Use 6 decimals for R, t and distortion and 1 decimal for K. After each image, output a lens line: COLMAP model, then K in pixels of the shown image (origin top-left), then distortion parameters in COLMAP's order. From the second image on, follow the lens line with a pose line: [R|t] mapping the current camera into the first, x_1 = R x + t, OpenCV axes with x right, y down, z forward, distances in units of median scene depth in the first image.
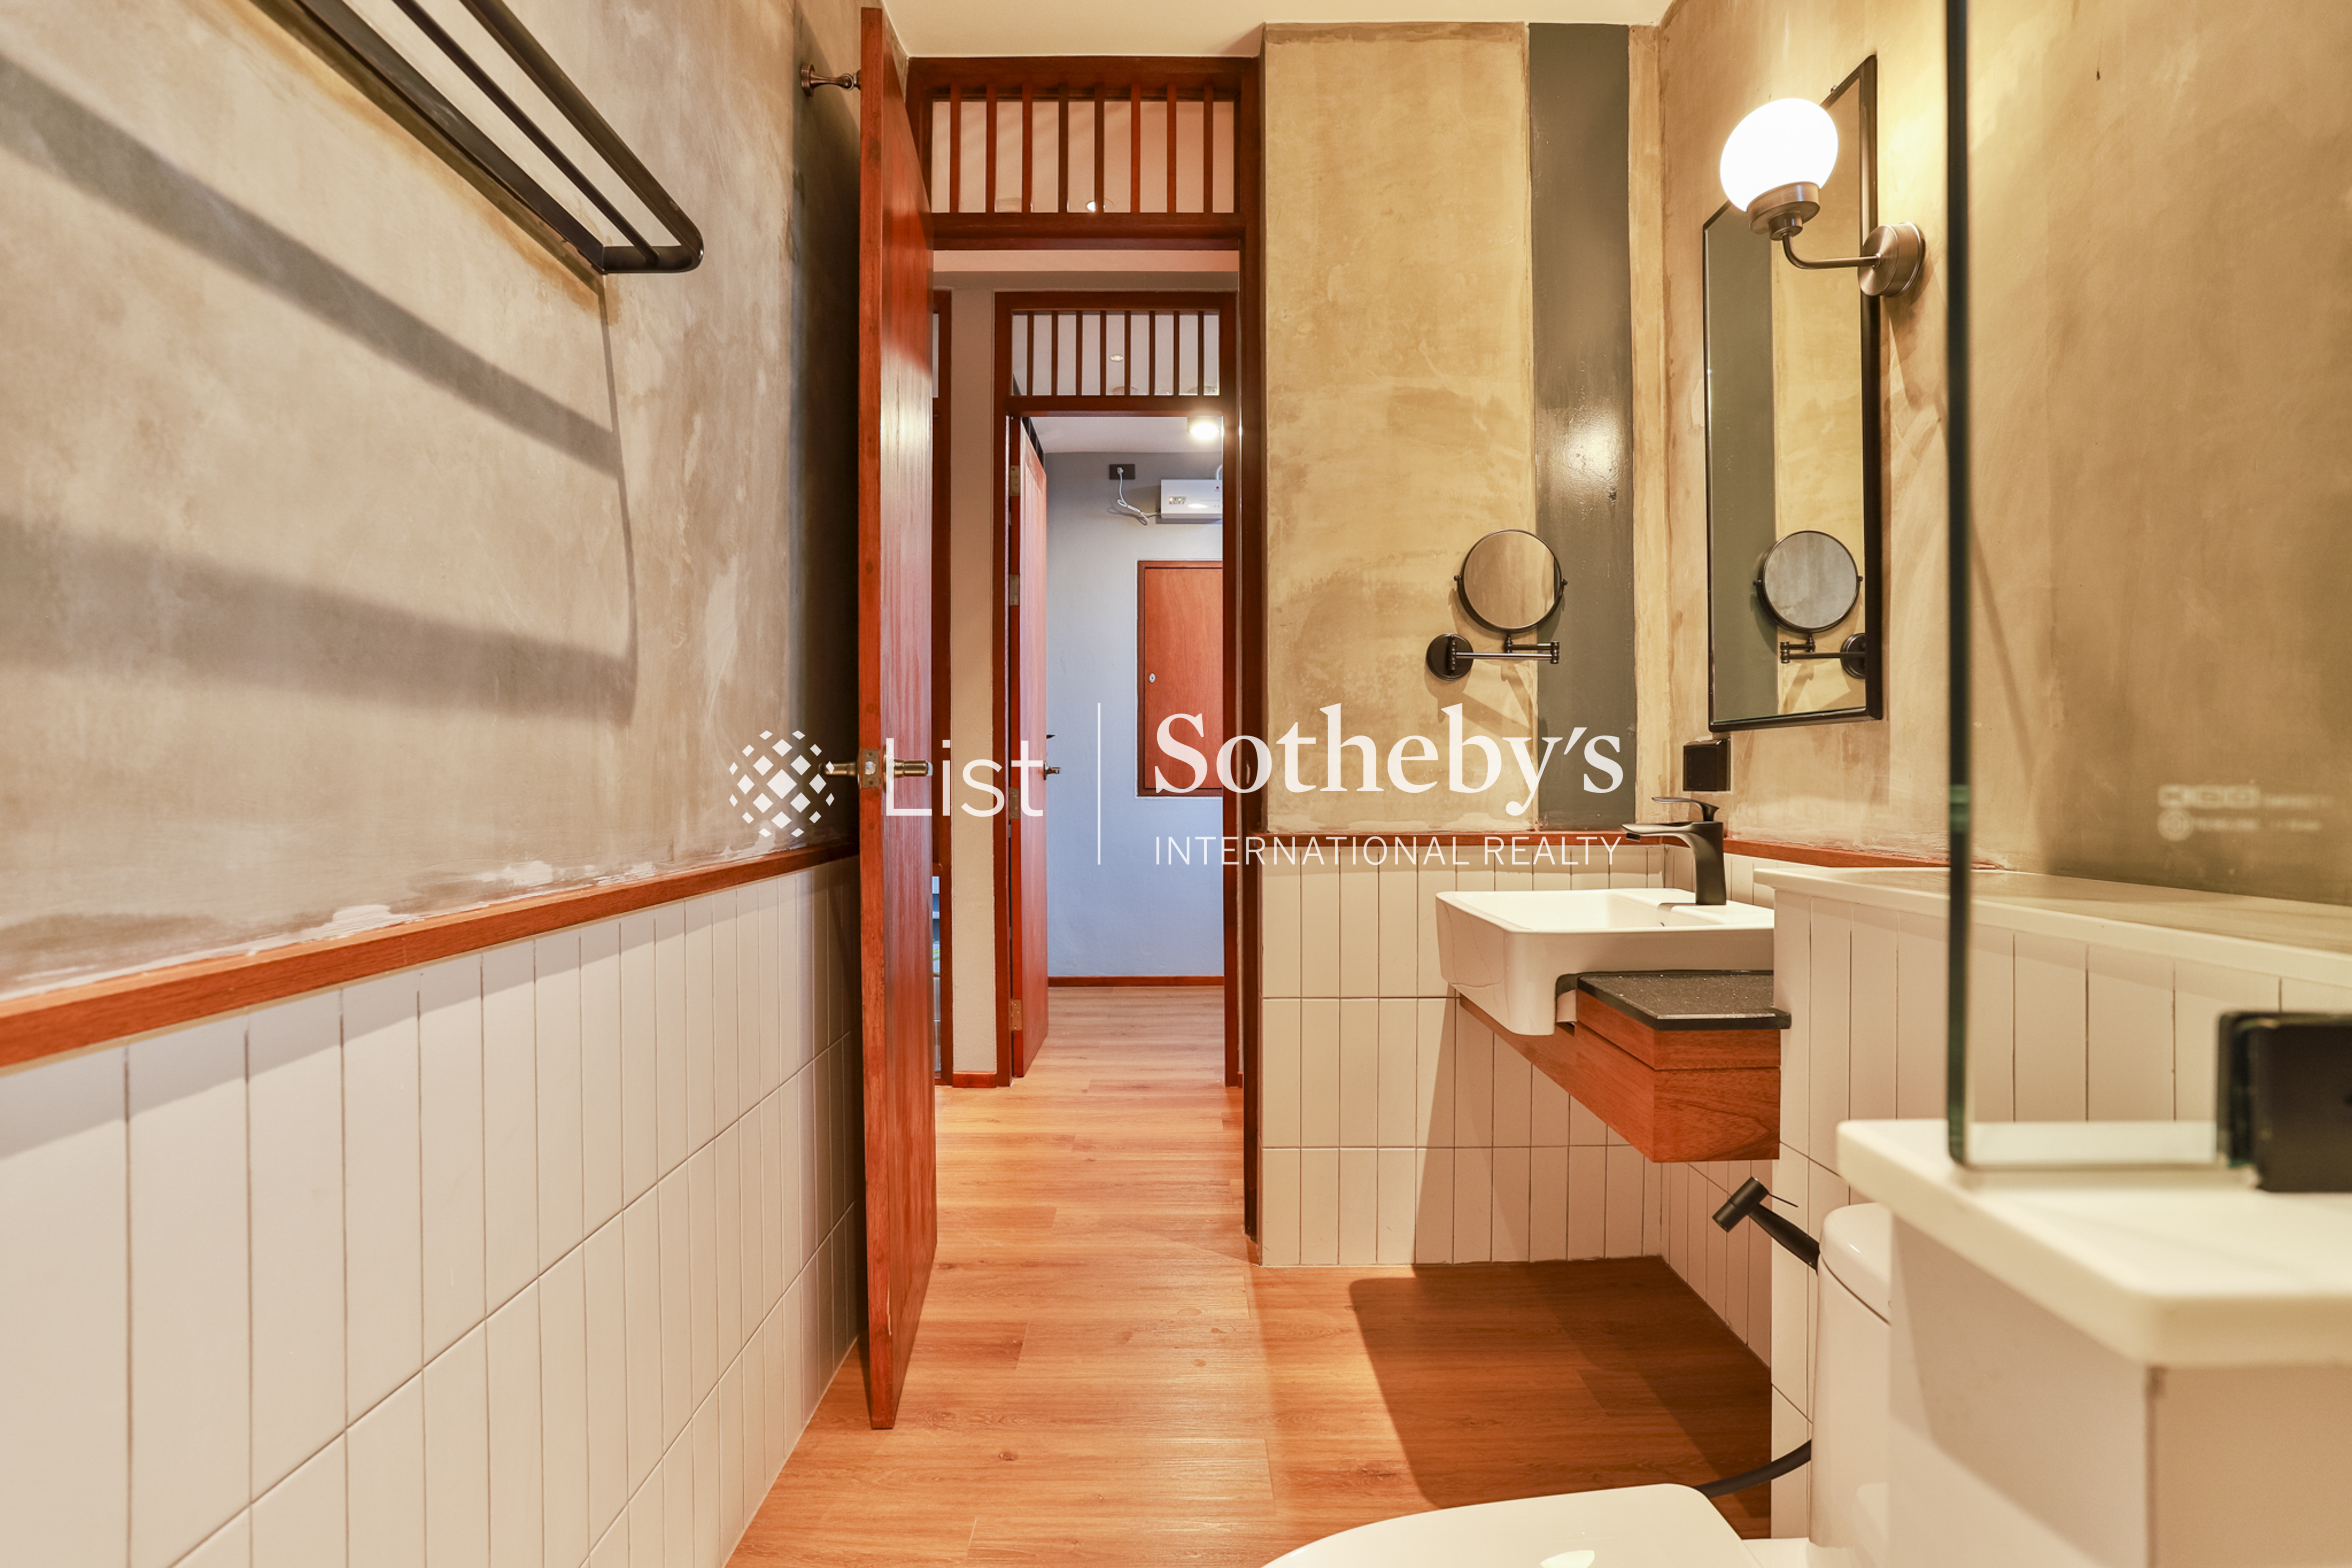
lens RADIAL K [[1130.7, 0, 1176.0], [0, 1130.7, 784.0], [0, 0, 1]] dist [-0.002737, -0.000176]
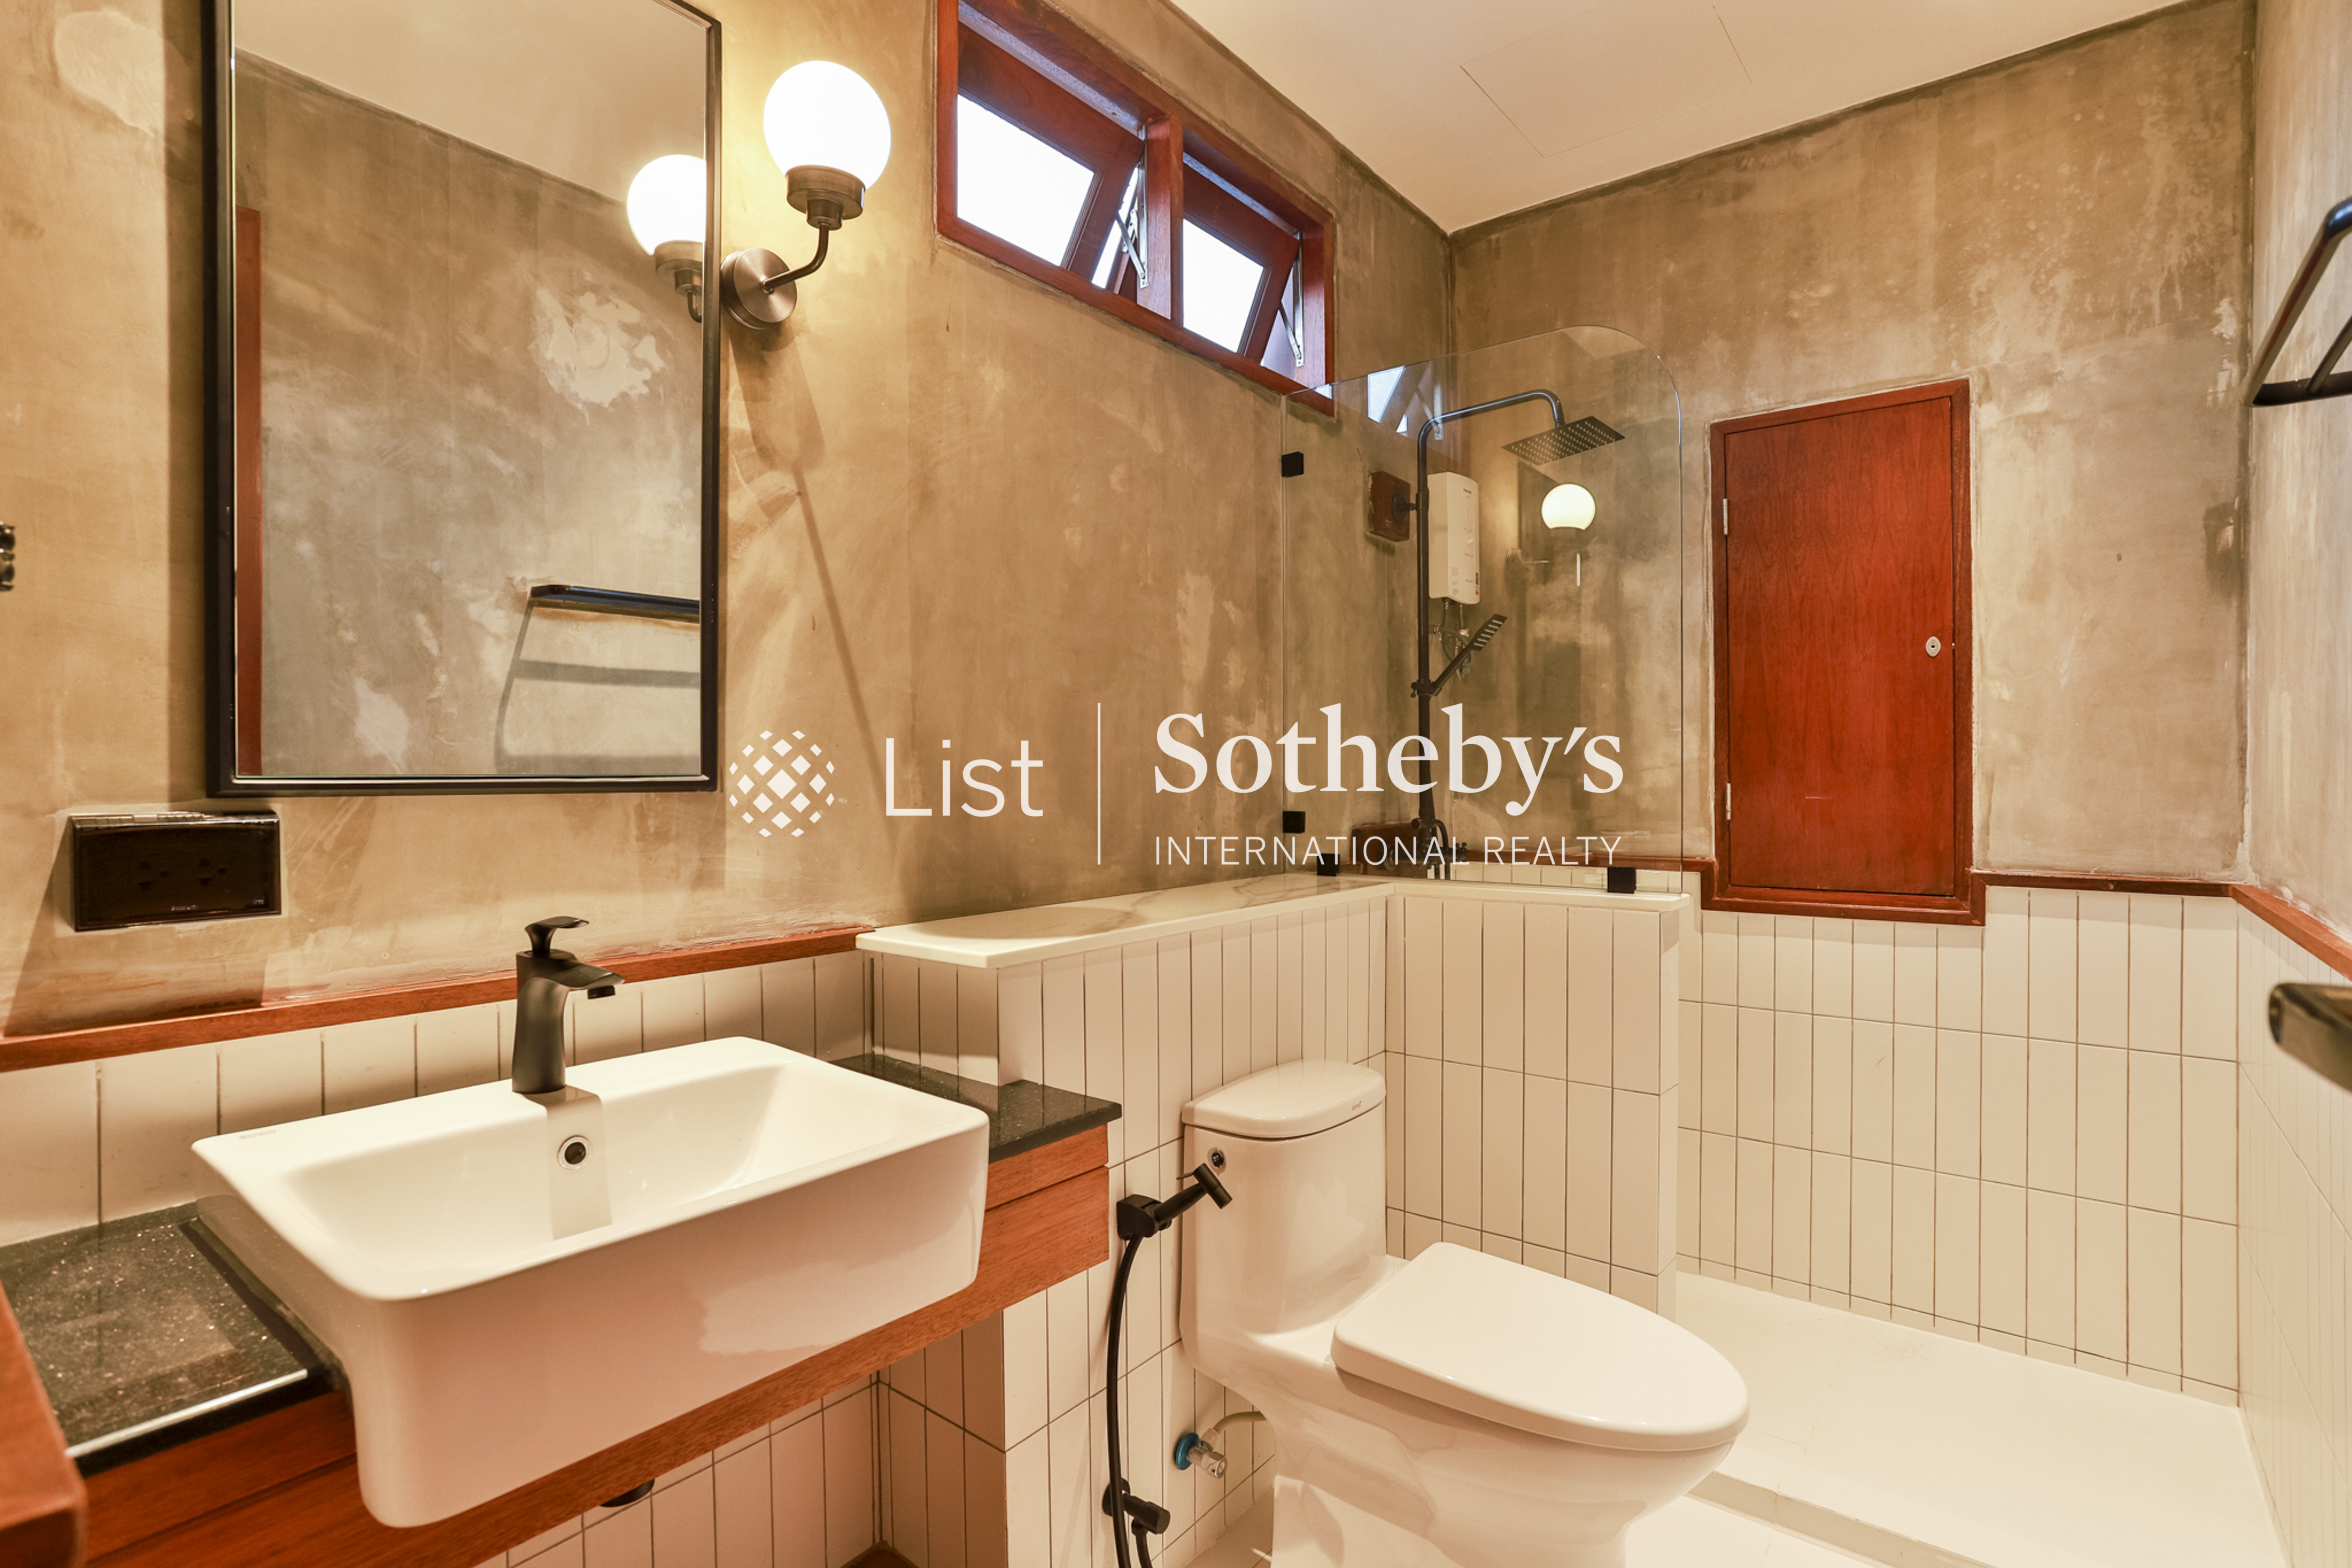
lens RADIAL K [[1130.7, 0, 1176.0], [0, 1130.7, 784.0], [0, 0, 1]] dist [-0.002737, -0.000176]
pose [[-0.766831, -0.002881, 0.641843, -0.205799], [0.007402, 0.999884, 0.013332, -0.072204], [-0.641806, 0.014974, -0.766720, 1.454231]]
